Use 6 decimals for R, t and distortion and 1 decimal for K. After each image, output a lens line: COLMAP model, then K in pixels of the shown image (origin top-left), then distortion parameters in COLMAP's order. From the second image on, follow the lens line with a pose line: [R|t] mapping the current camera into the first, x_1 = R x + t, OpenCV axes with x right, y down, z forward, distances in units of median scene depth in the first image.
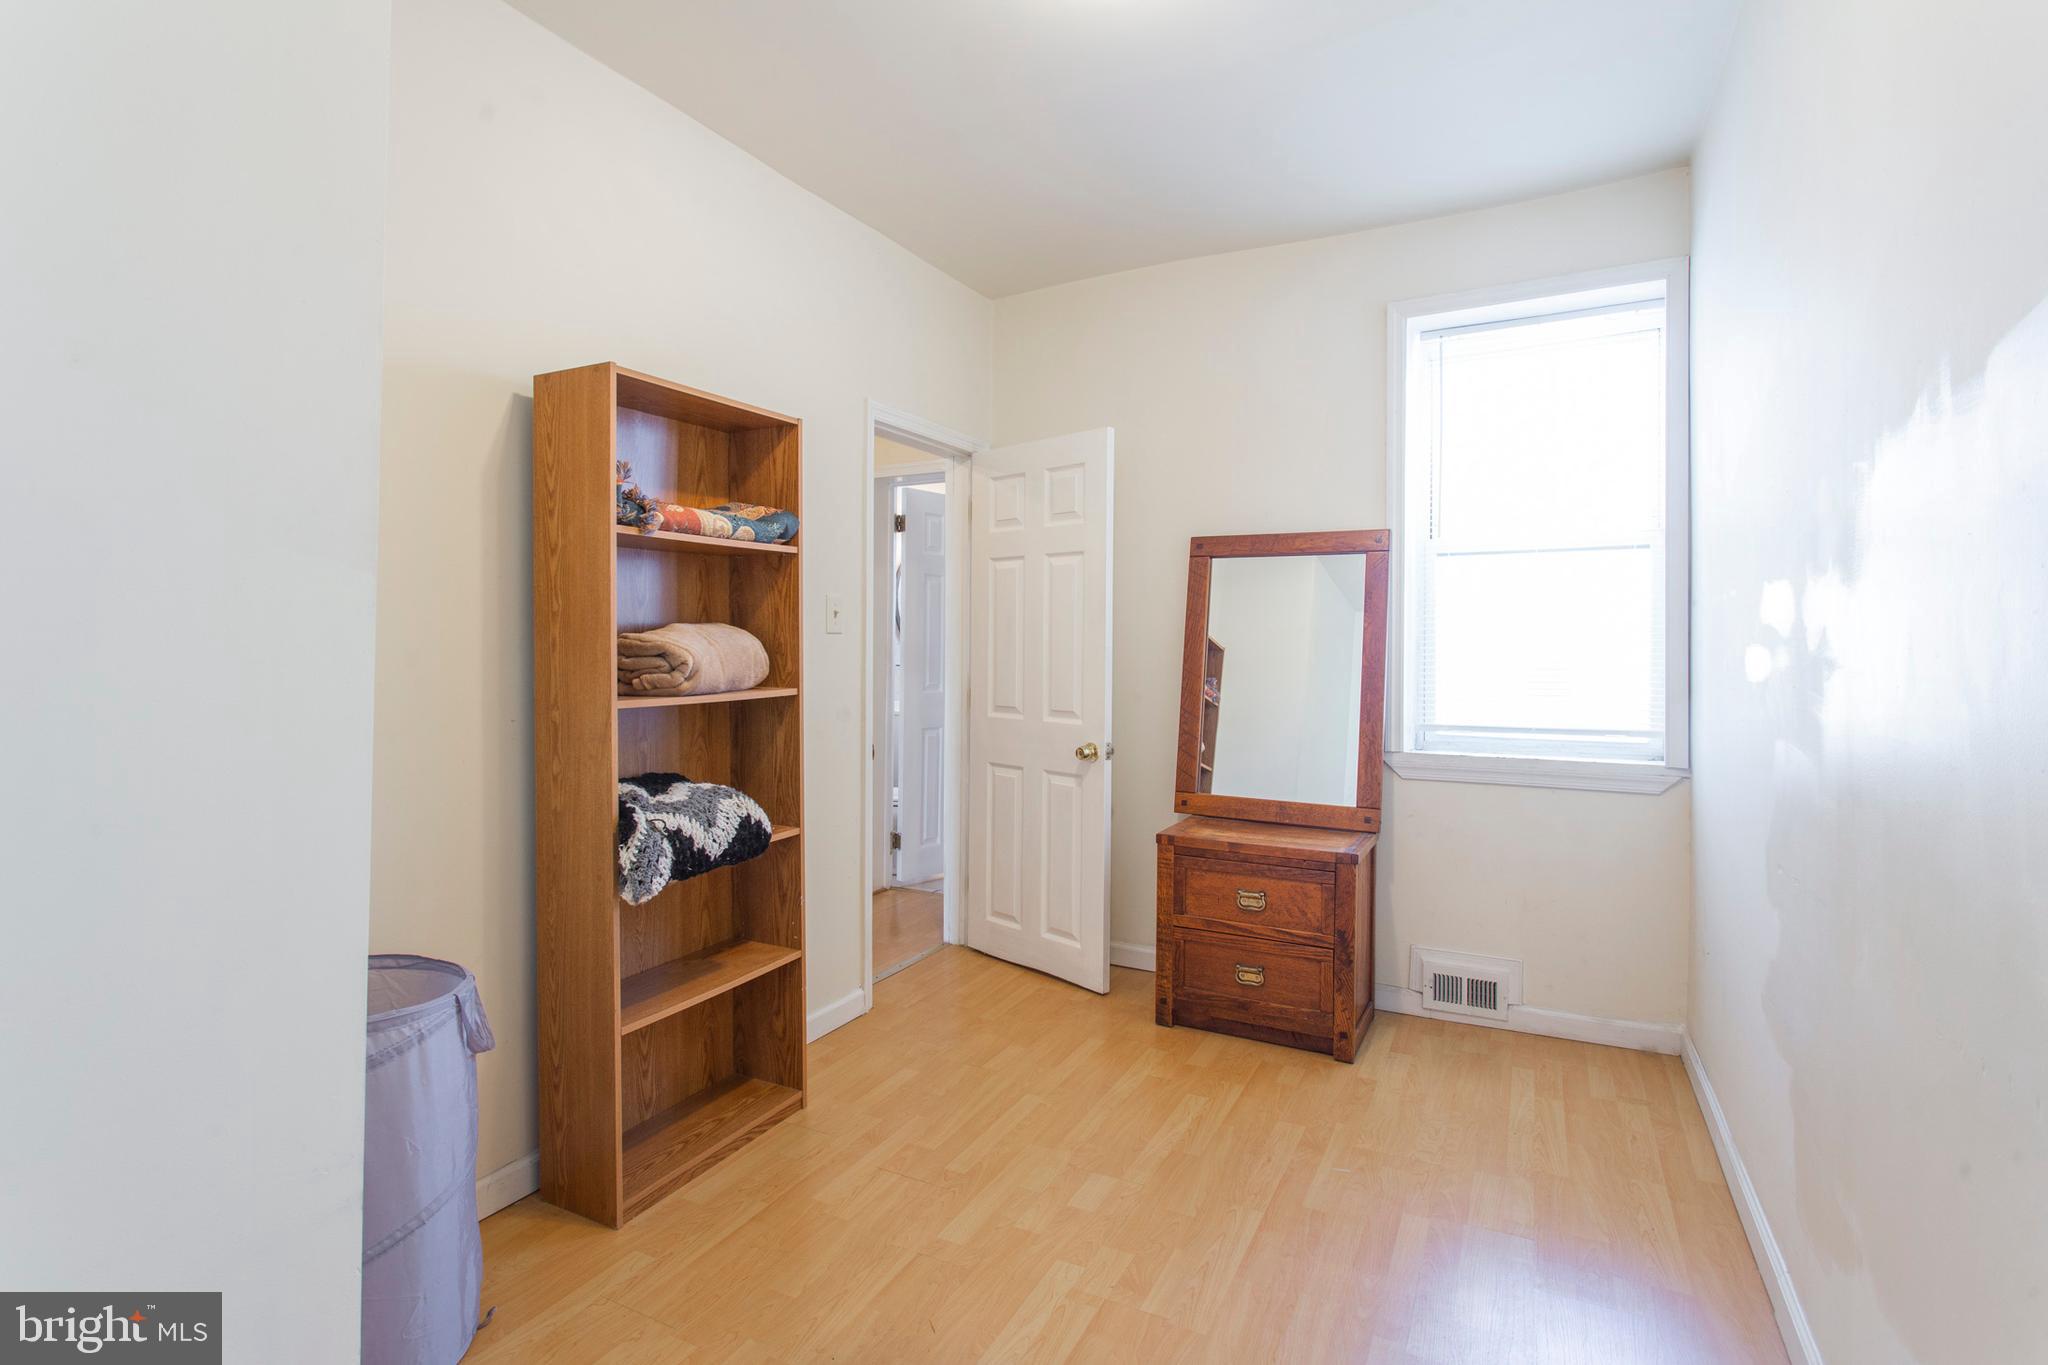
lens RADIAL K [[1034.5, 0, 1008.1], [0, 1034.5, 661.9], [0, 0, 1]] dist [-0.021425, 0.011447]
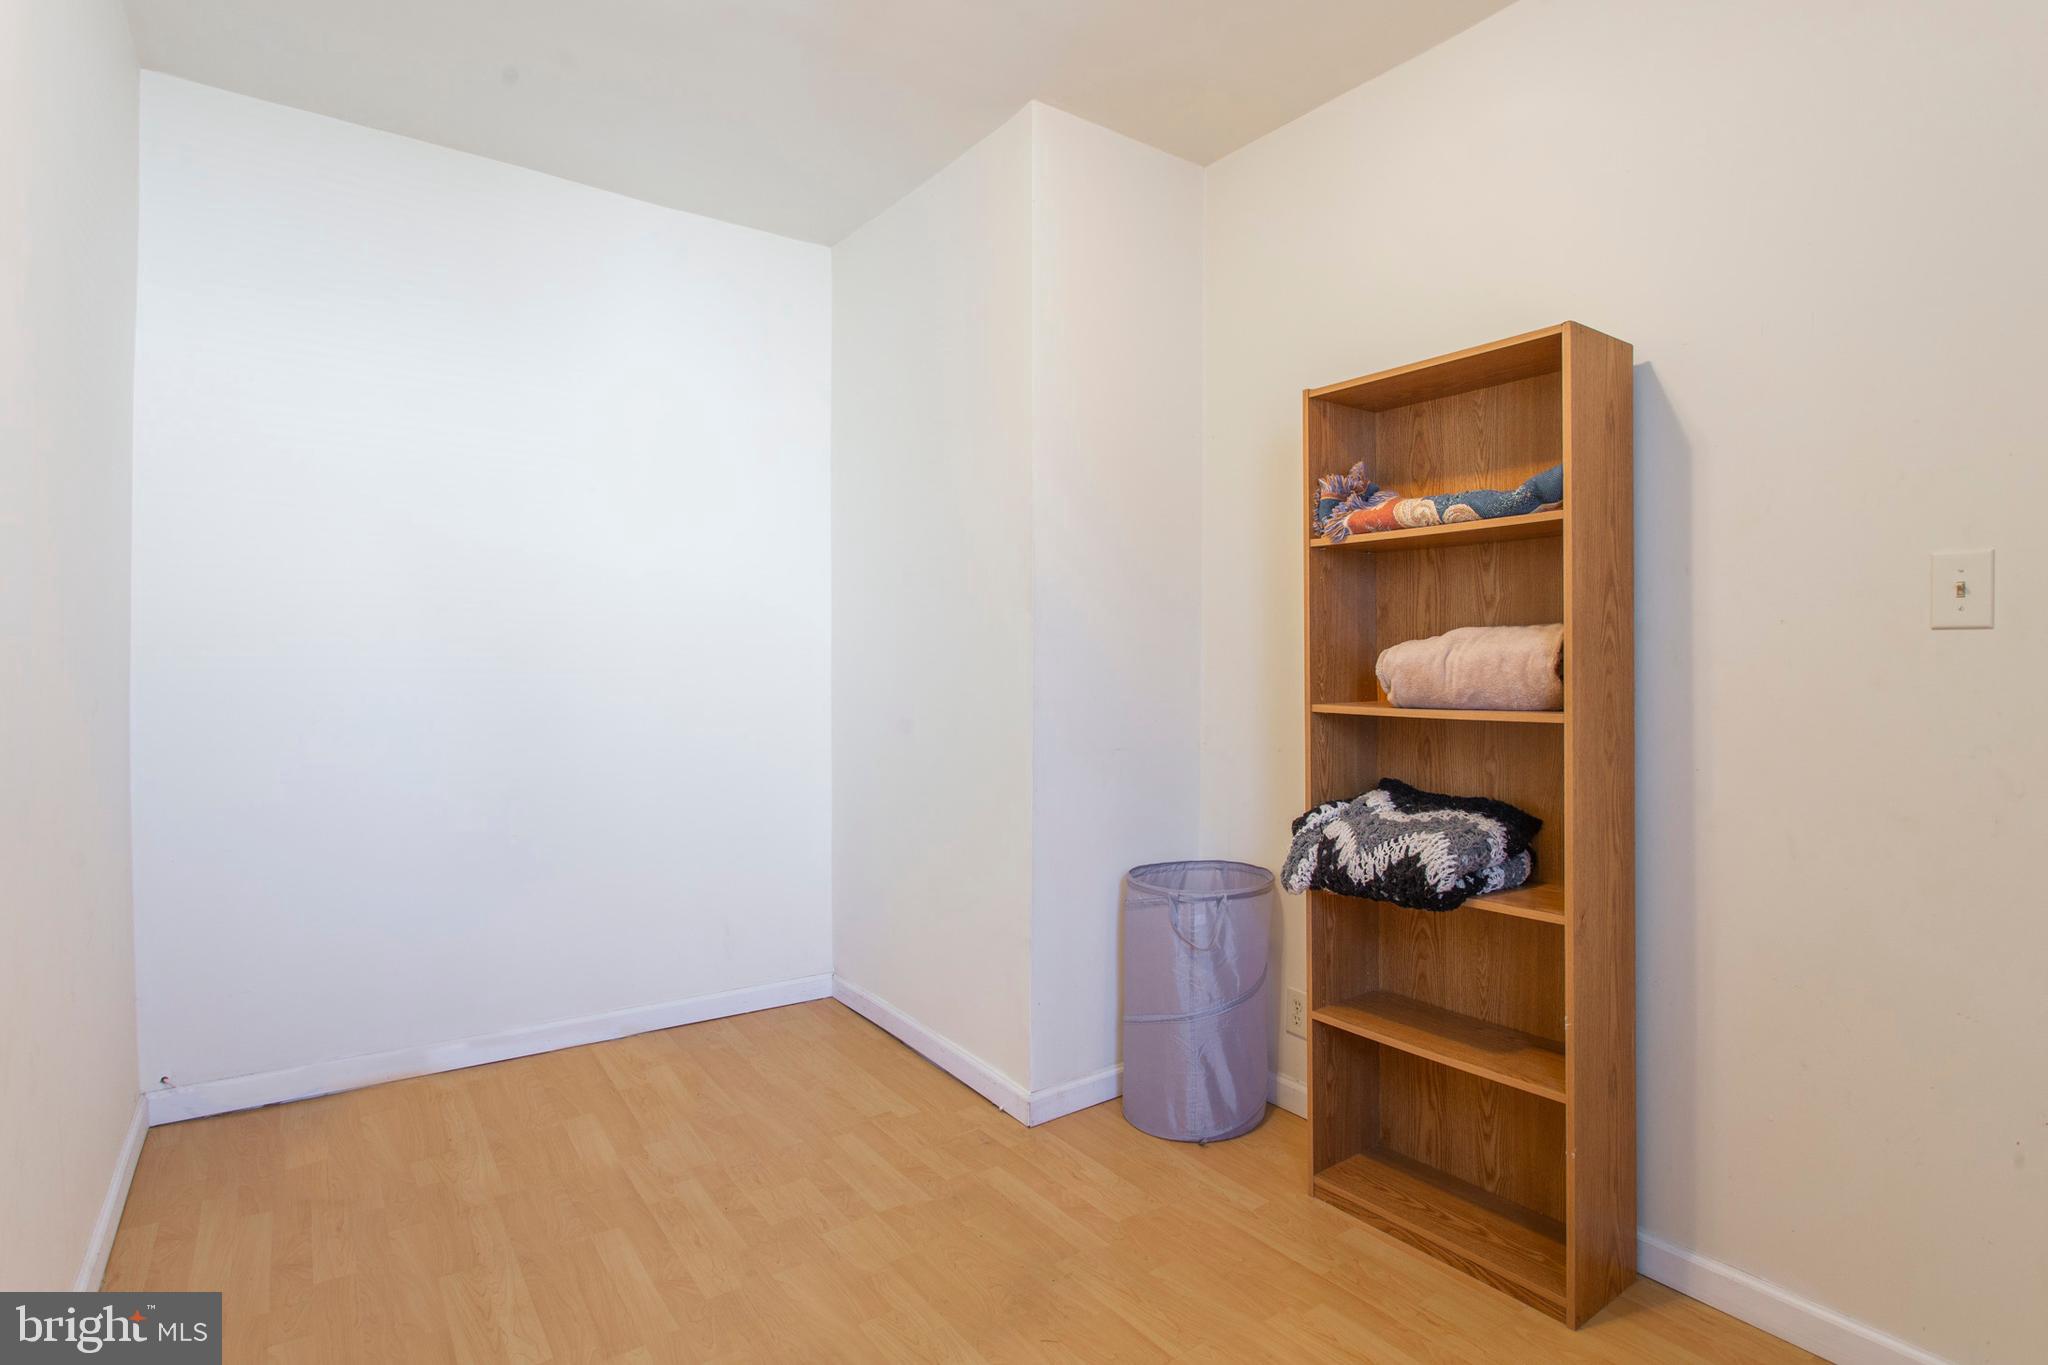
lens RADIAL K [[967.3, 0, 1030.0], [0, 967.3, 662.7], [0, 0, 1]] dist [-0.001288, 0.000126]
pose [[-0.440796, 0.012582, -0.897519, 0.590337], [-0.004476, 0.999859, 0.016215, -0.018765], [0.897596, 0.011165, -0.440677, 1.067268]]
